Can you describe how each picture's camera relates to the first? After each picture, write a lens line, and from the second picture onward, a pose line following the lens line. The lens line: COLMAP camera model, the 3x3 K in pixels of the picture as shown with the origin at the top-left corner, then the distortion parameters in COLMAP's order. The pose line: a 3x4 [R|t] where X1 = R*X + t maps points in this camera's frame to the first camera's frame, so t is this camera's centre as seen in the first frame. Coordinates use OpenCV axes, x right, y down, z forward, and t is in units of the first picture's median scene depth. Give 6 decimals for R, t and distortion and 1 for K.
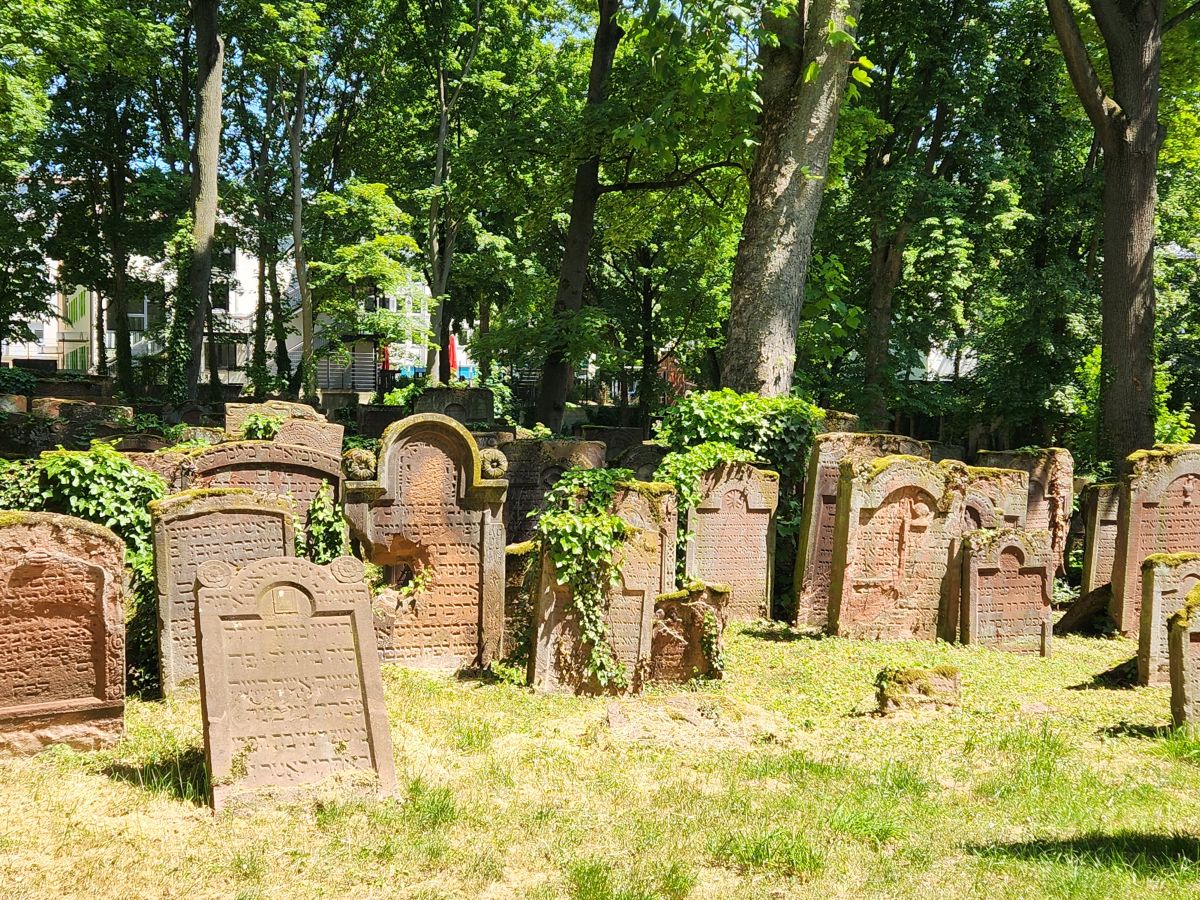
lens RADIAL K [[1494.0, 0, 595.4], [0, 1494.0, 445.4], [0, 0, 1]] dist [0.078856, 0.000000]
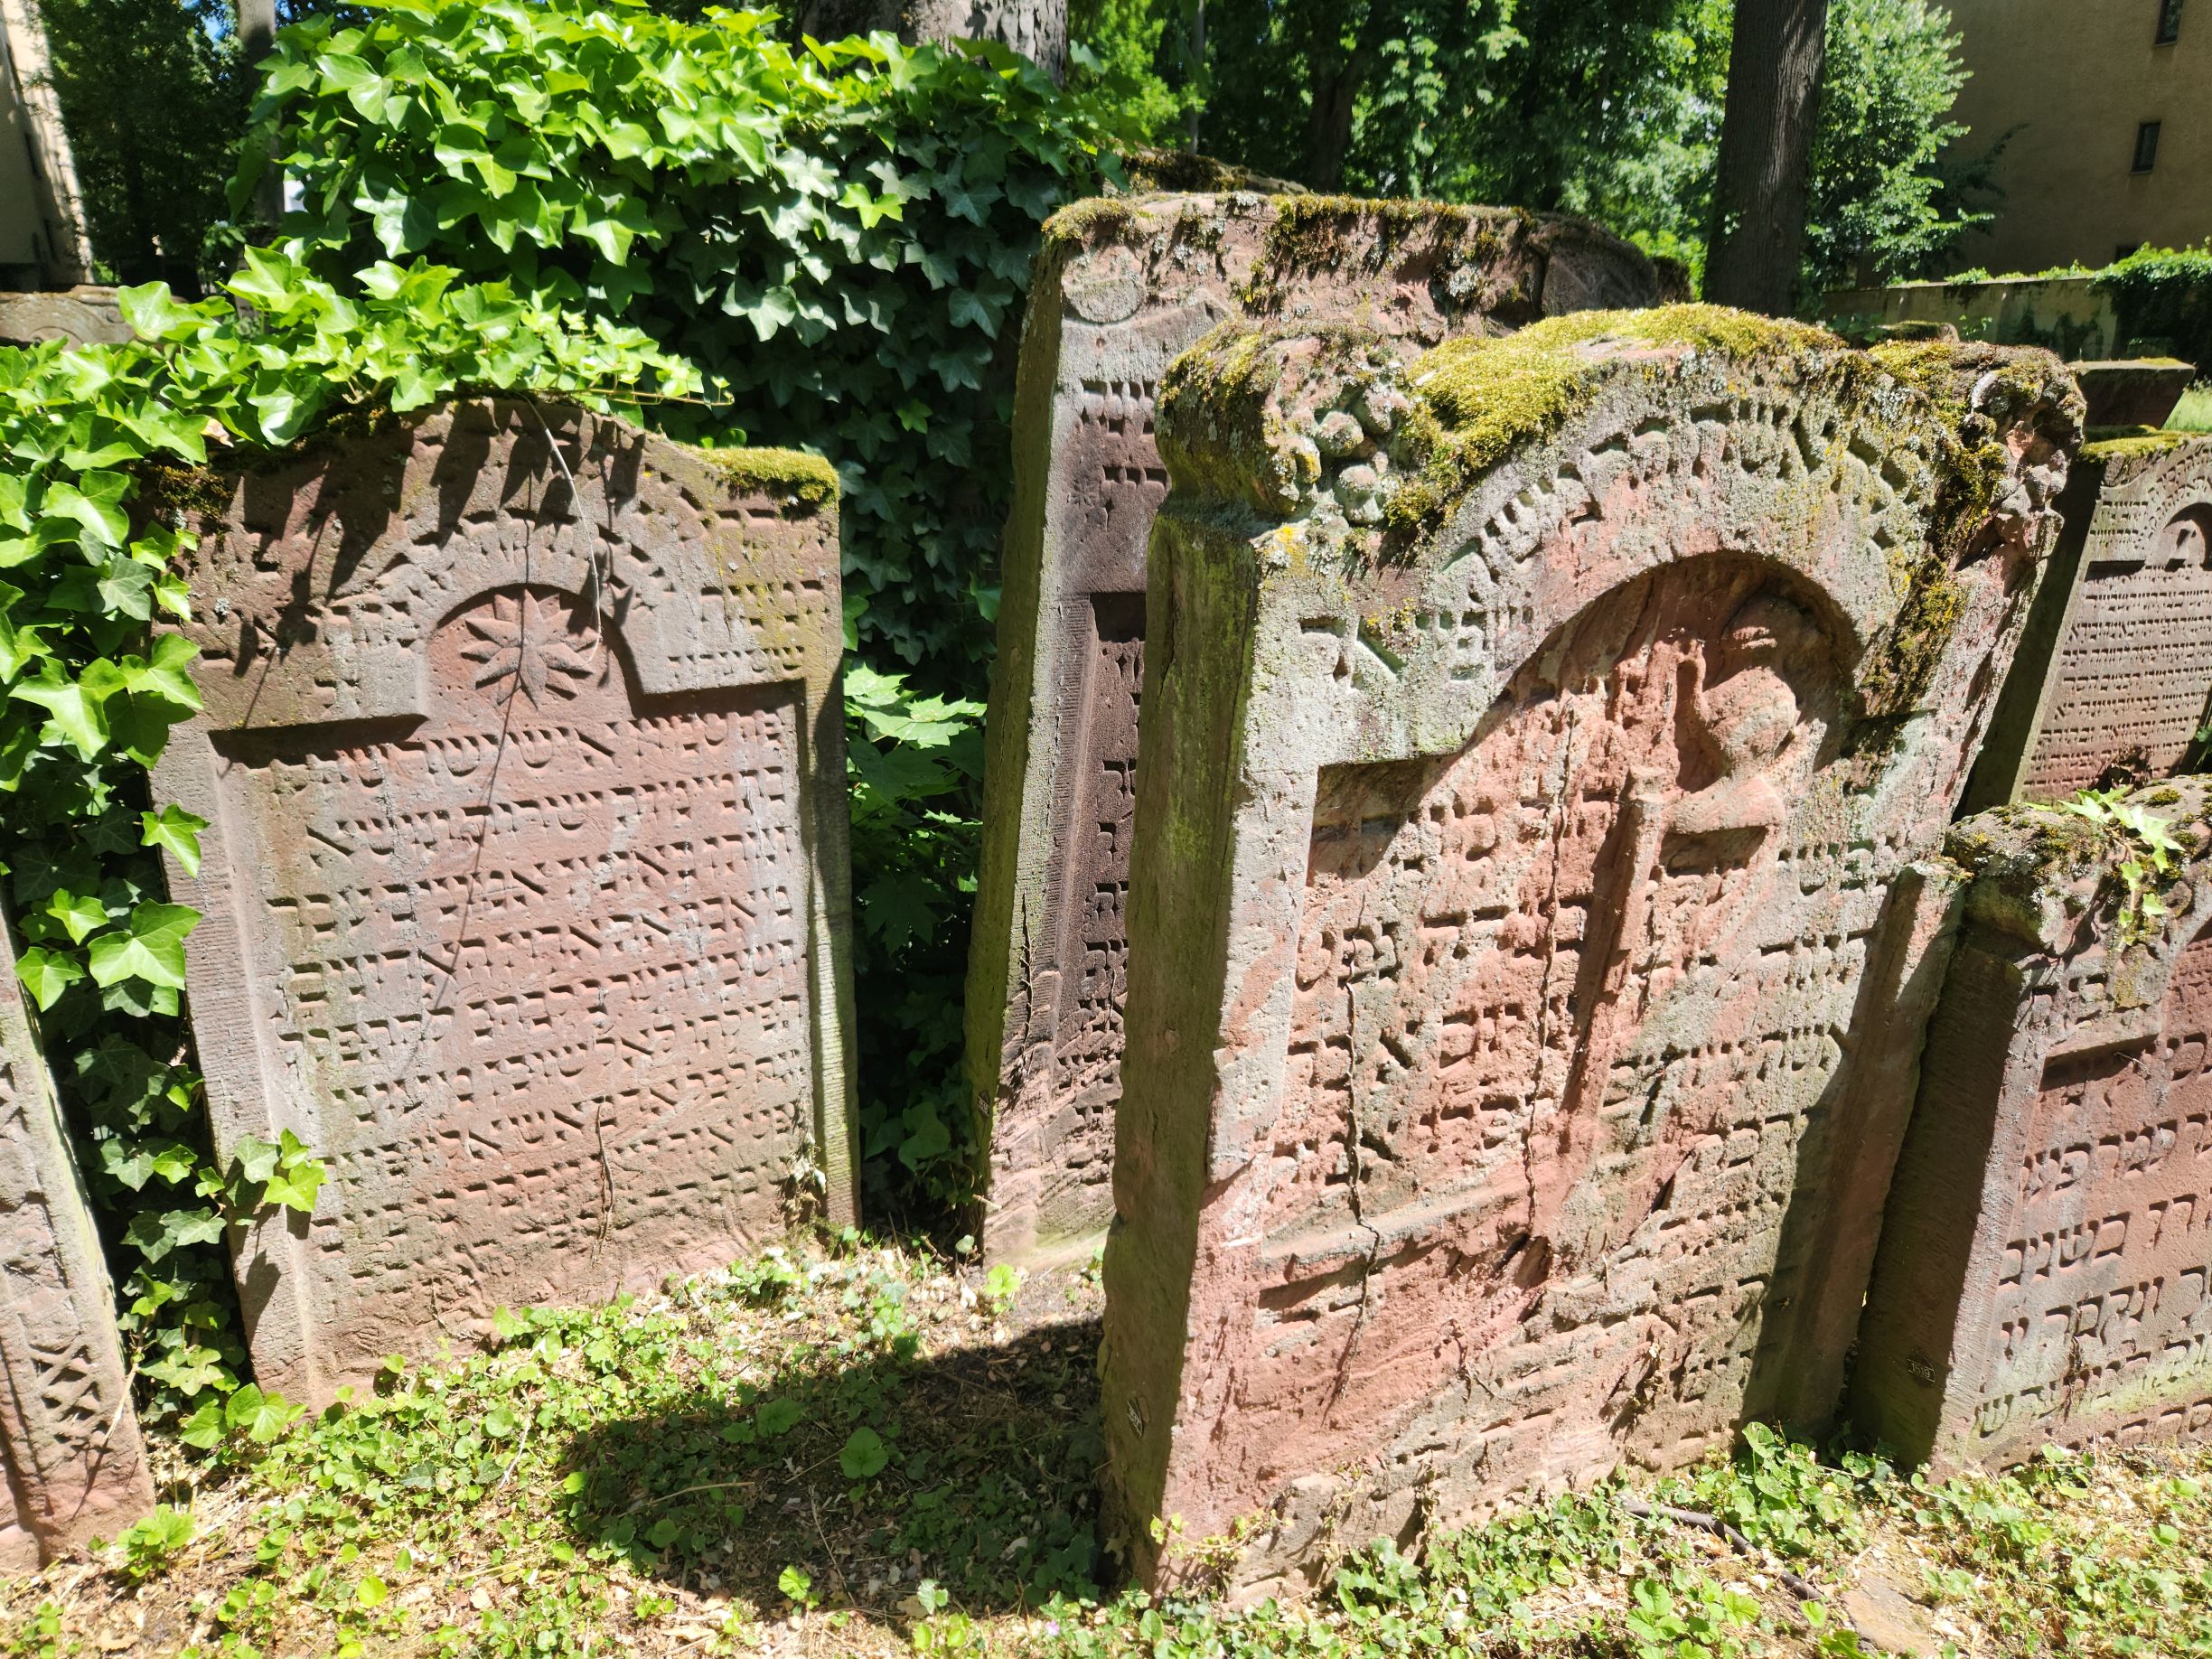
lens RADIAL K [[1467.8, 0, 1099.9], [0, 1467.8, 836.3], [0, 0, 1]] dist [0.037795, -0.001760]
pose [[0.998349, -0.038975, 0.042199, 0.144879], [0.024906, 0.955661, 0.293415, 0.010966], [-0.051764, -0.291880, 0.955053, 0.836475]]
